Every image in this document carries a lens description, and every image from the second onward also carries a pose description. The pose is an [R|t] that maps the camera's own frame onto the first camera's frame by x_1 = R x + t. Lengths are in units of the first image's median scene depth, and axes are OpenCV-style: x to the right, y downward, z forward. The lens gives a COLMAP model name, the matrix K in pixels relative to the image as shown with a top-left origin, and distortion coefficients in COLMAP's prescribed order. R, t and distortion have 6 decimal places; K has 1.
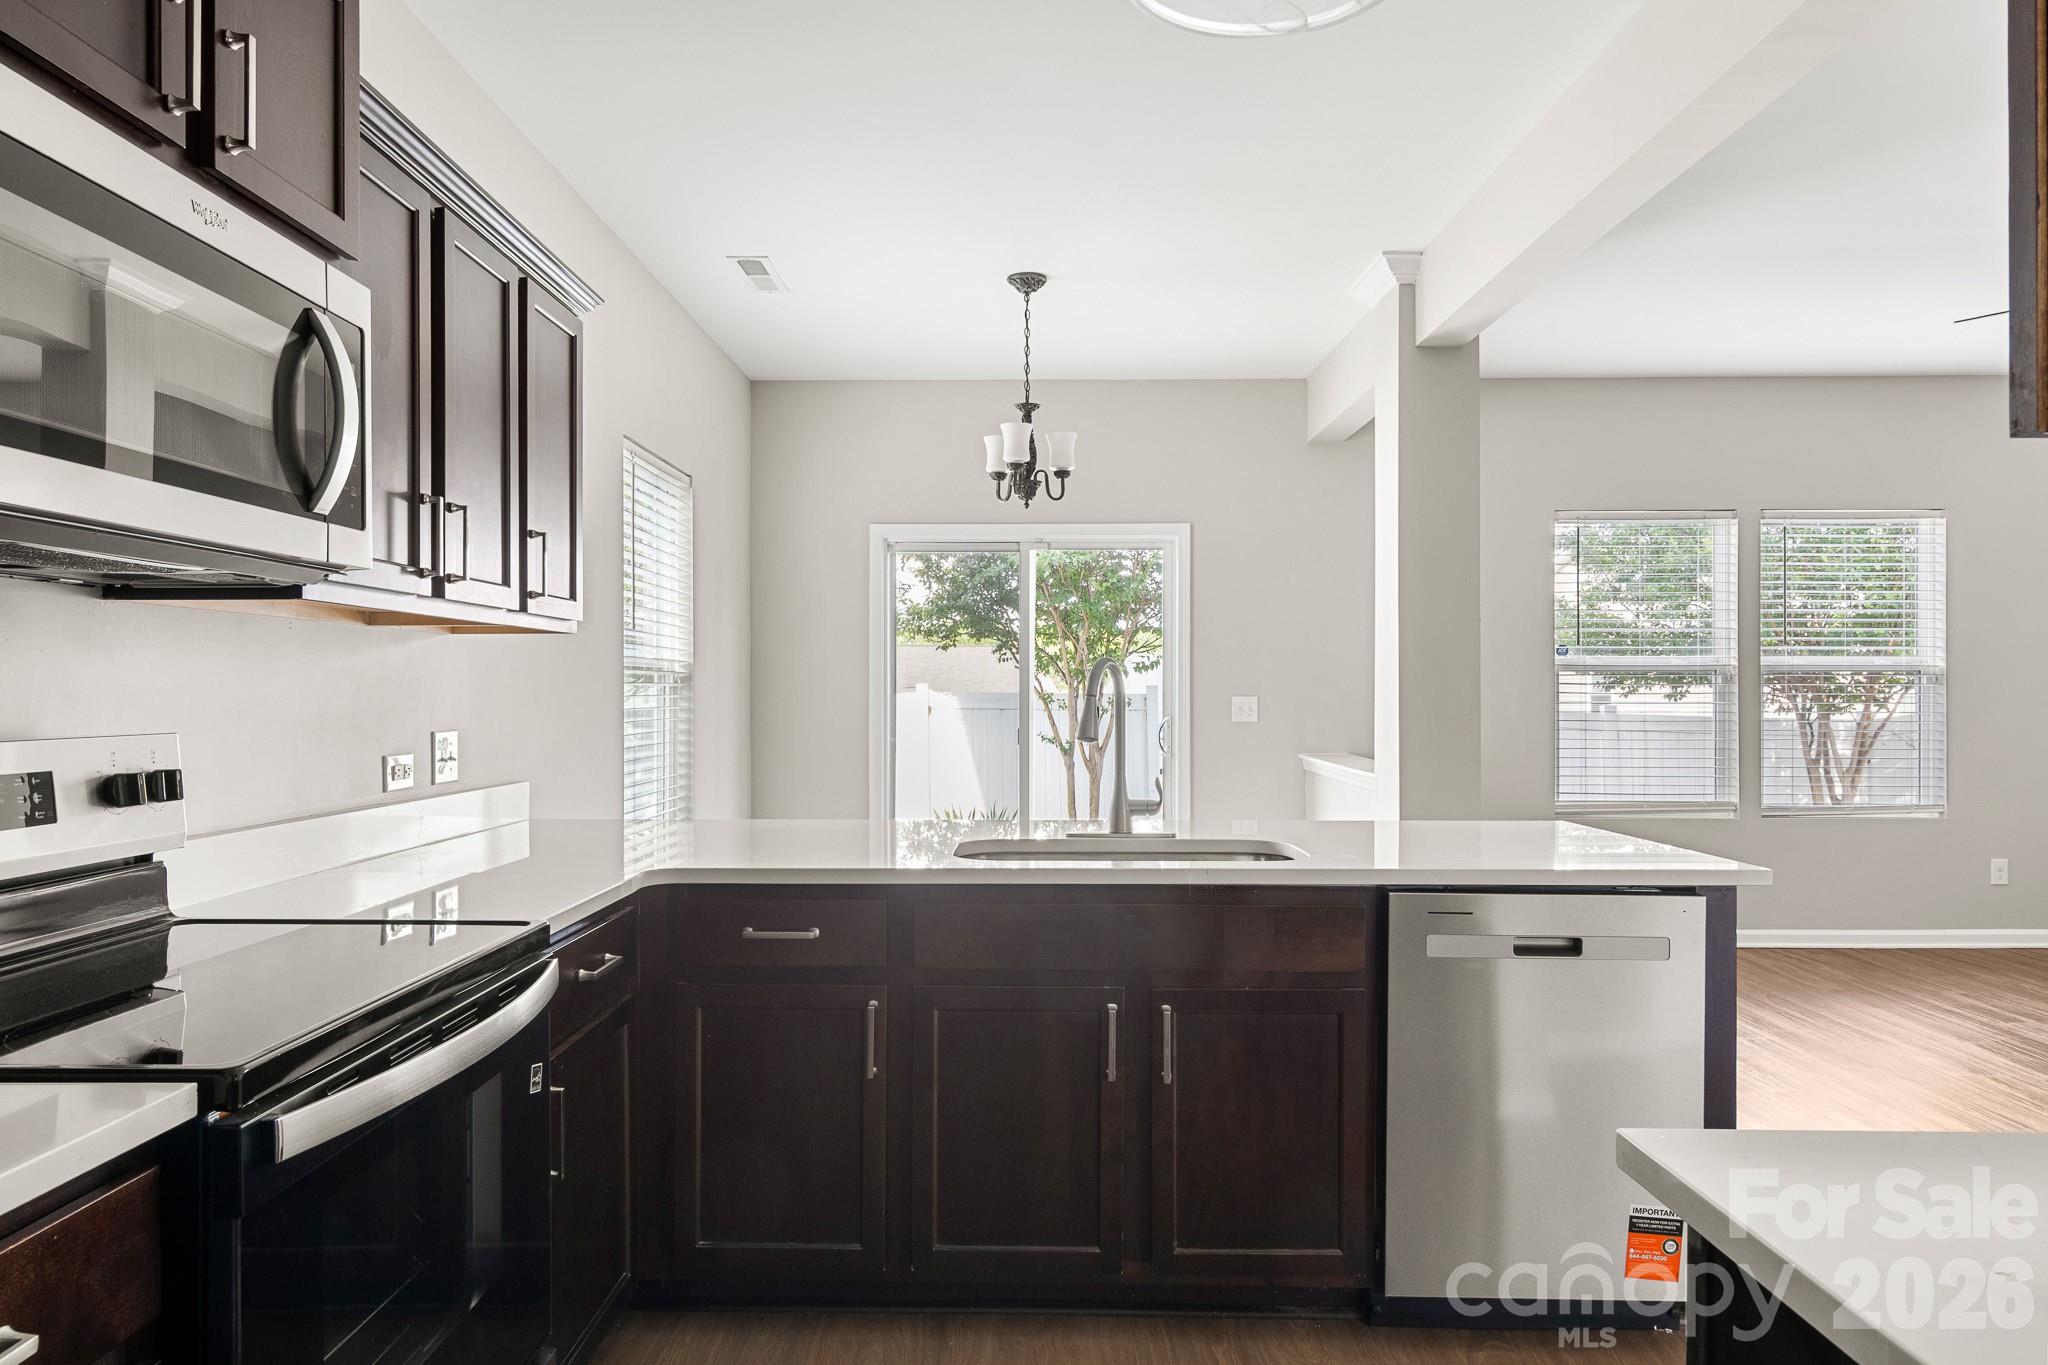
lens RADIAL K [[1294.3, 0, 1012.6], [0, 1294.3, 694.5], [0, 0, 1]] dist [-0.004460, 0.002228]
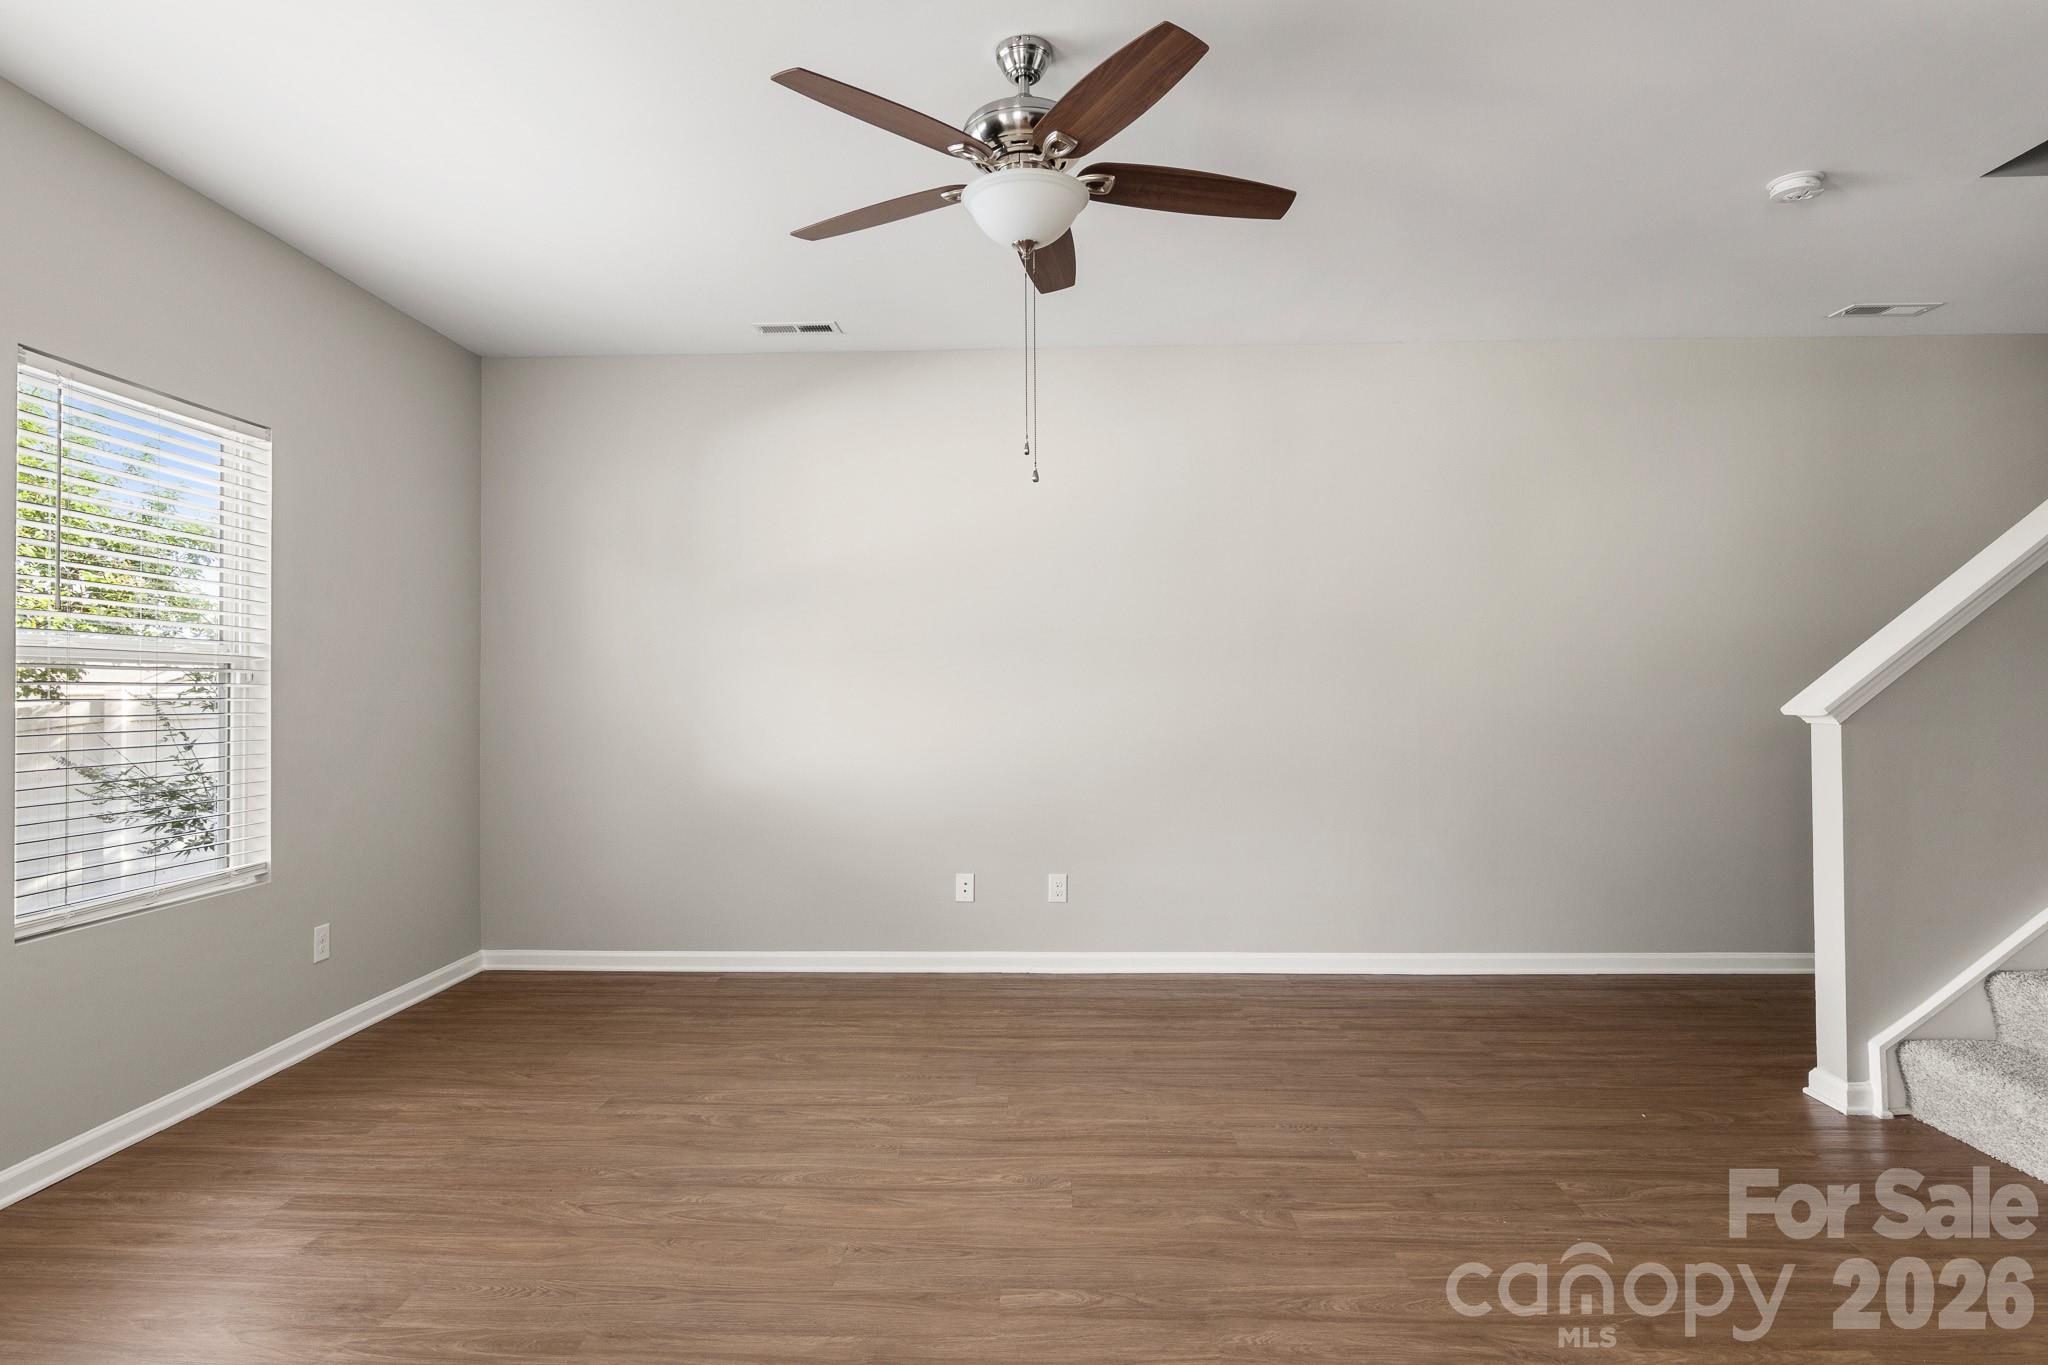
lens RADIAL K [[1084.8, 0, 1010.0], [0, 1084.8, 673.8], [0, 0, 1]] dist [-0.007616, 0.000087]
pose [[0.020903, 0.015342, 0.999664, 0.210246], [0.009058, 0.999838, -0.015534, -0.001776], [-0.999740, 0.009380, 0.020761, 0.776777]]
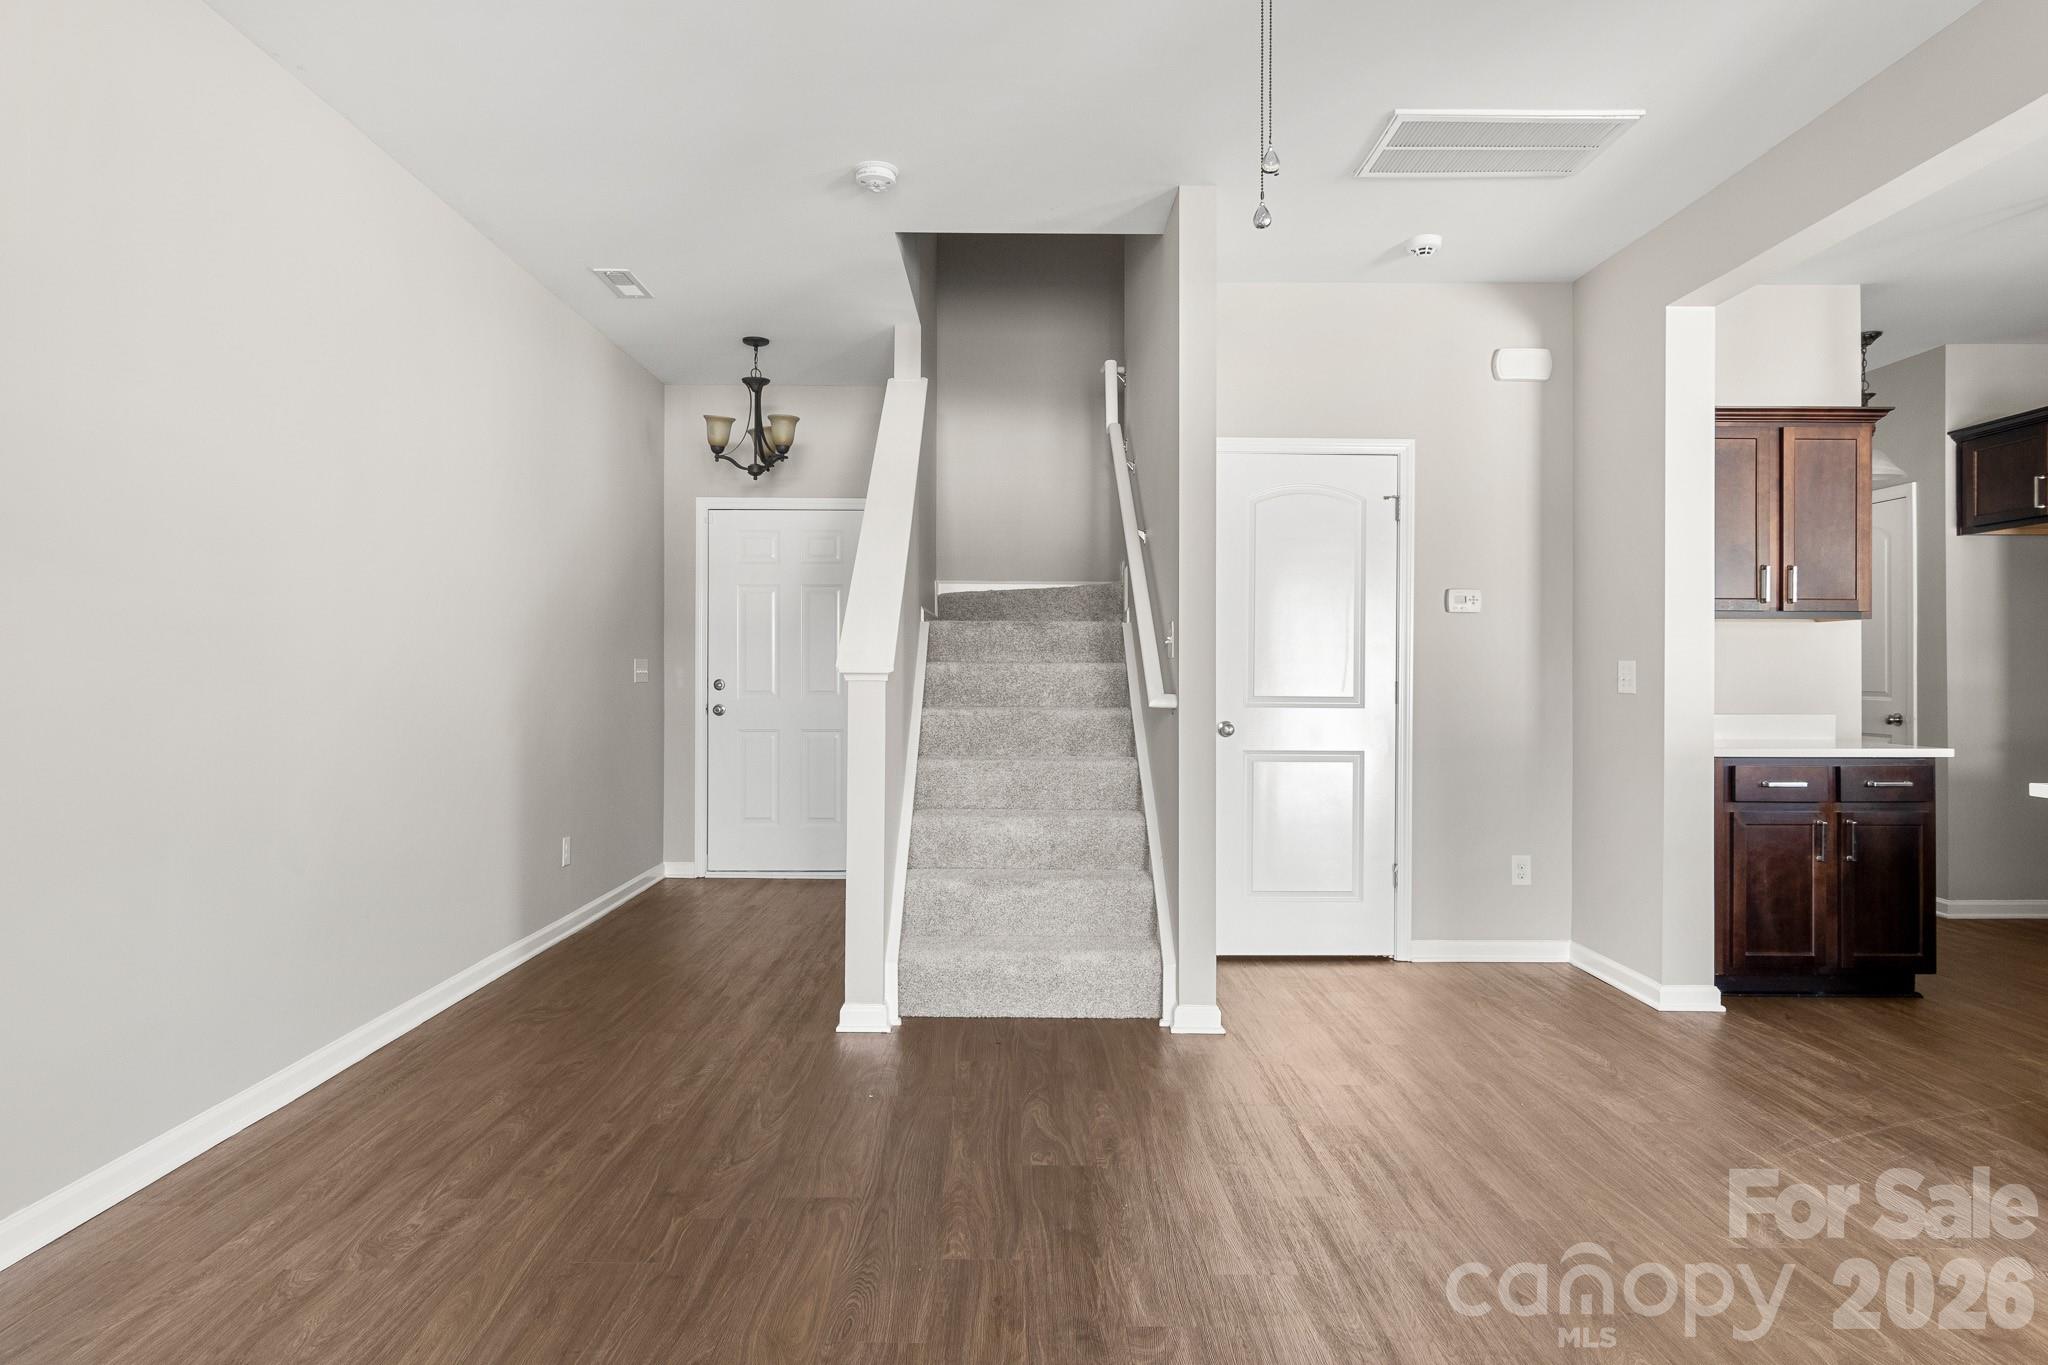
lens RADIAL K [[1203.5, 0, 1013.9], [0, 1203.5, 668.0], [0, 0, 1]] dist [0.000633, -0.005095]
pose [[-0.999910, -0.002722, -0.013102, 0.804244], [-0.002710, 0.999996, -0.000970, 0.015490], [0.013105, -0.000934, -0.999914, 1.096298]]
